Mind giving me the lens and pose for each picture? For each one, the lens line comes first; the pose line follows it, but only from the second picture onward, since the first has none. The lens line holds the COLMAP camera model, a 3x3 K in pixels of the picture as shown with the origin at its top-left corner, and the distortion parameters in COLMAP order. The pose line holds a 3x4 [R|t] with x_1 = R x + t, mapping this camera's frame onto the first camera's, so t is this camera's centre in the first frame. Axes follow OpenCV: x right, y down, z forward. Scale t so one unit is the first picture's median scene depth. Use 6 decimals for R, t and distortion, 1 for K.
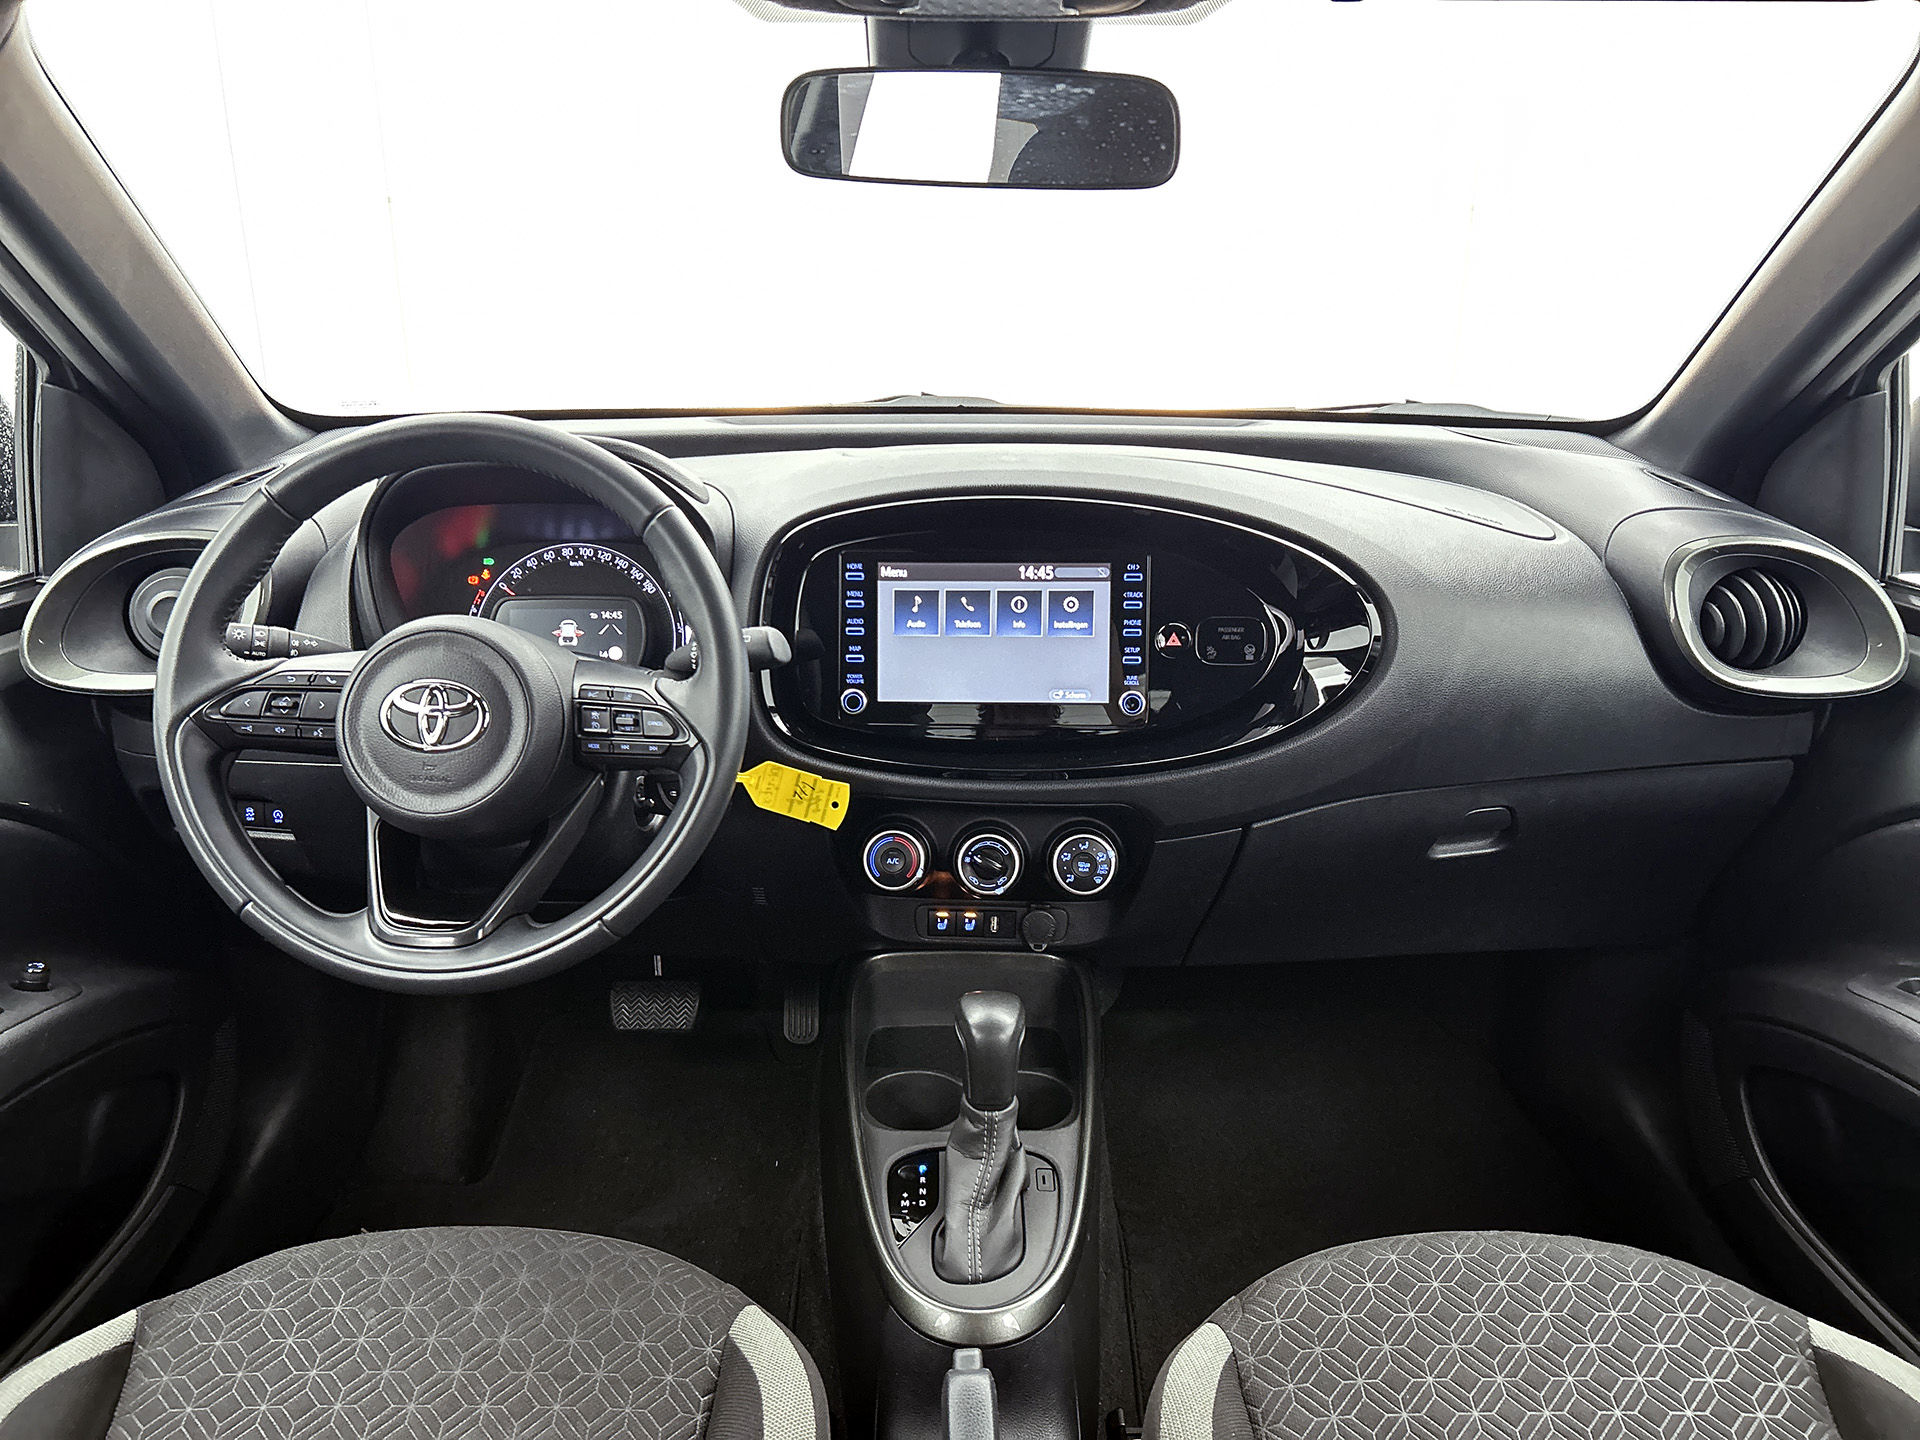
lens RADIAL K [[1451.9, 0, 960.0], [0, 1451.9, 720.0], [0, 0, 1]] dist [0.009459, -0.000545]
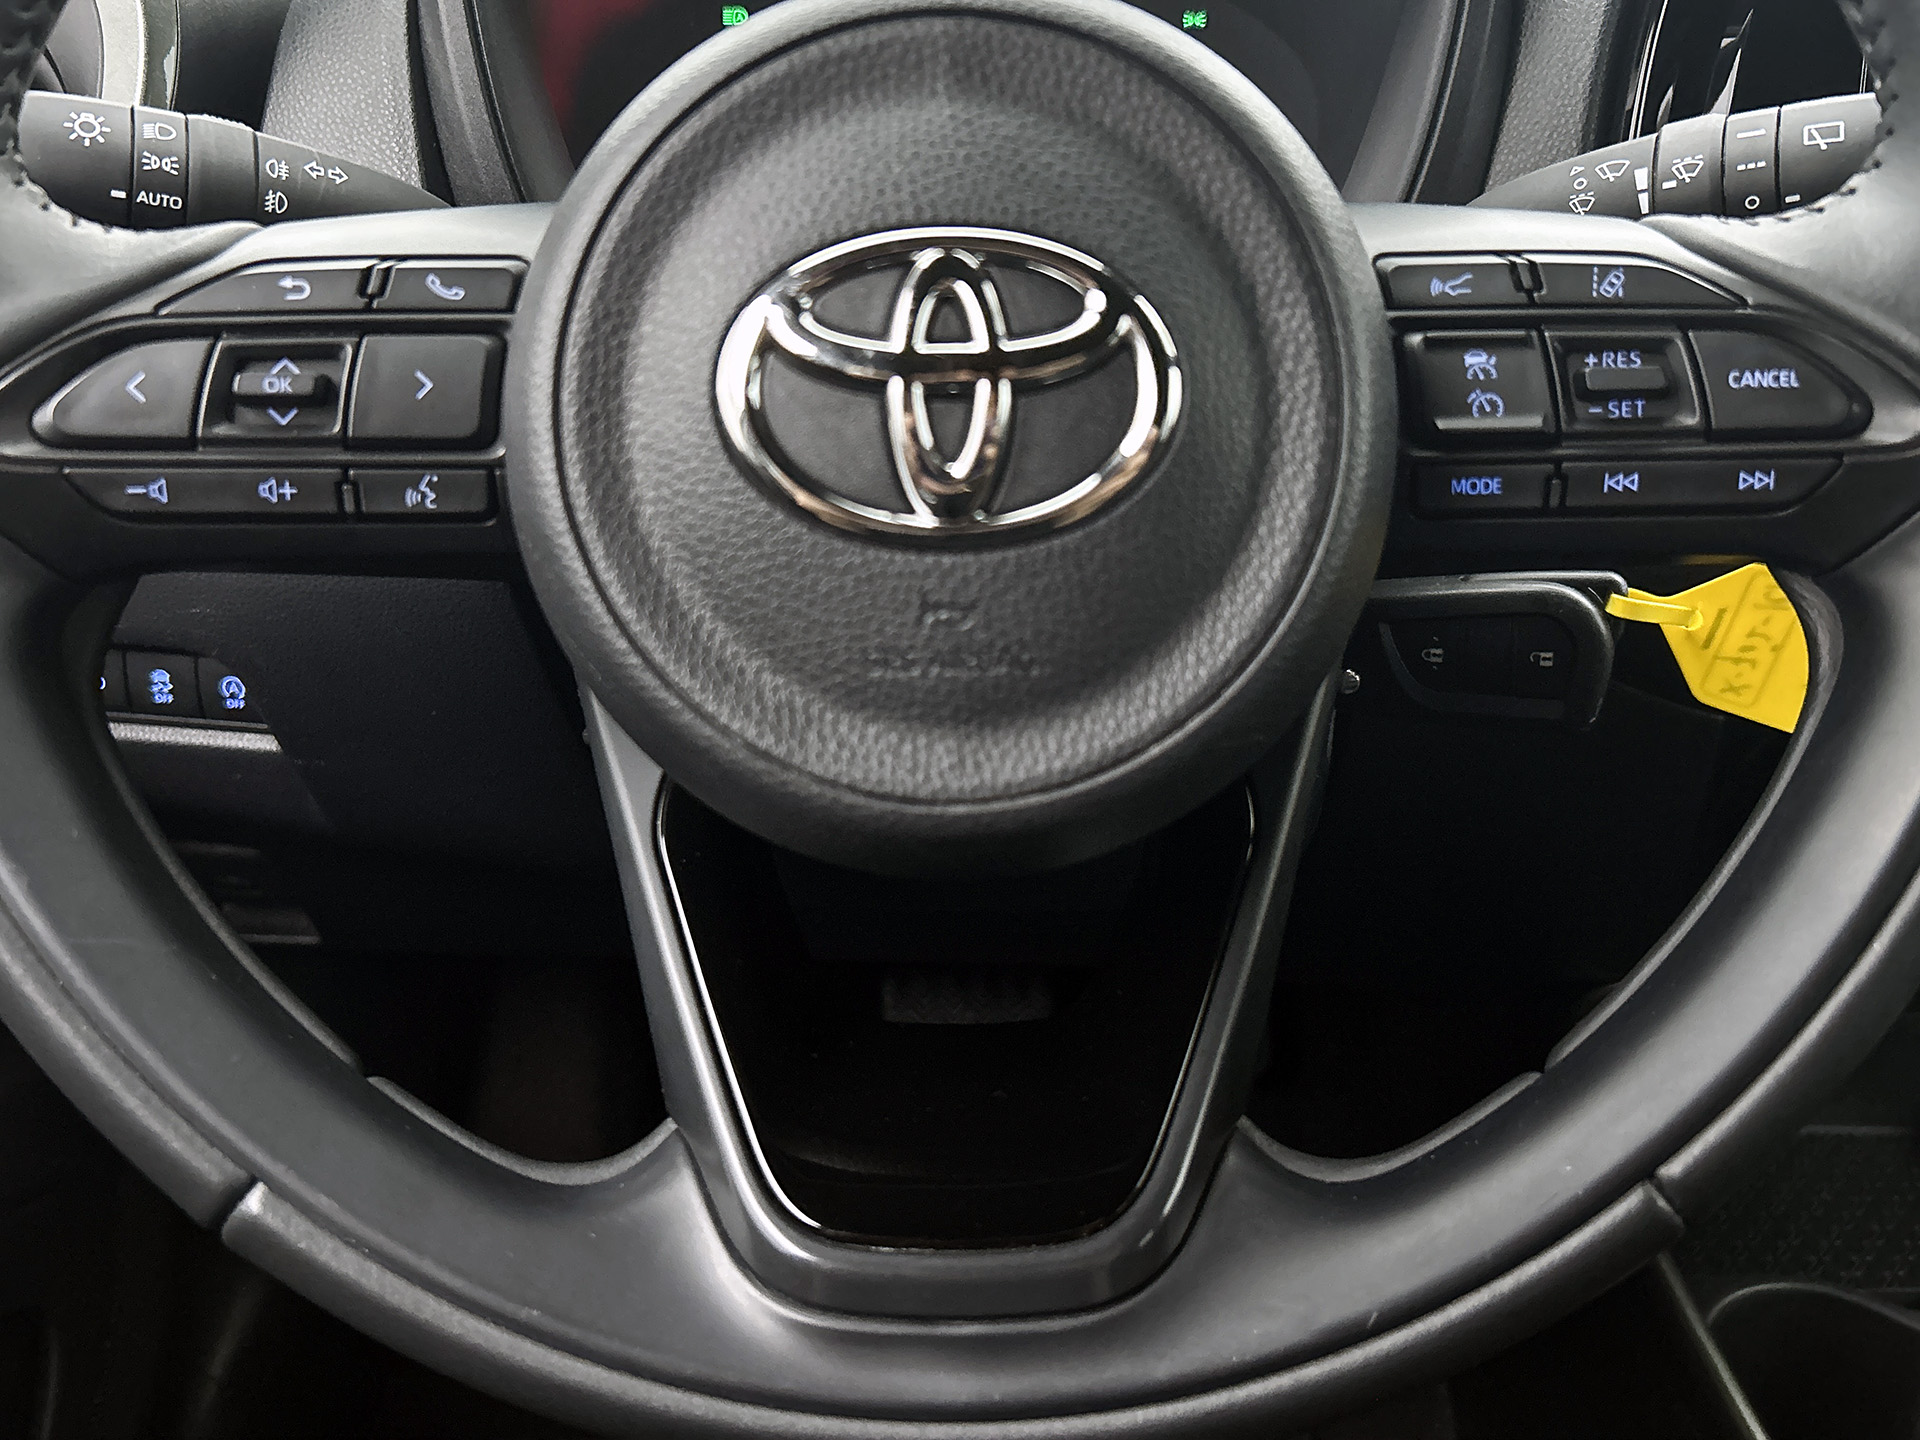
lens RADIAL K [[1665.3, 0, 960.0], [0, 1665.3, 720.0], [0, 0, 1]] dist [0.011035, -0.006163]
pose [[0.998394, -0.056612, -0.002078, -0.348216], [0.056236, 0.986007, 0.156932, 0.007297], [-0.006835, -0.156797, 0.987607, 0.700990]]
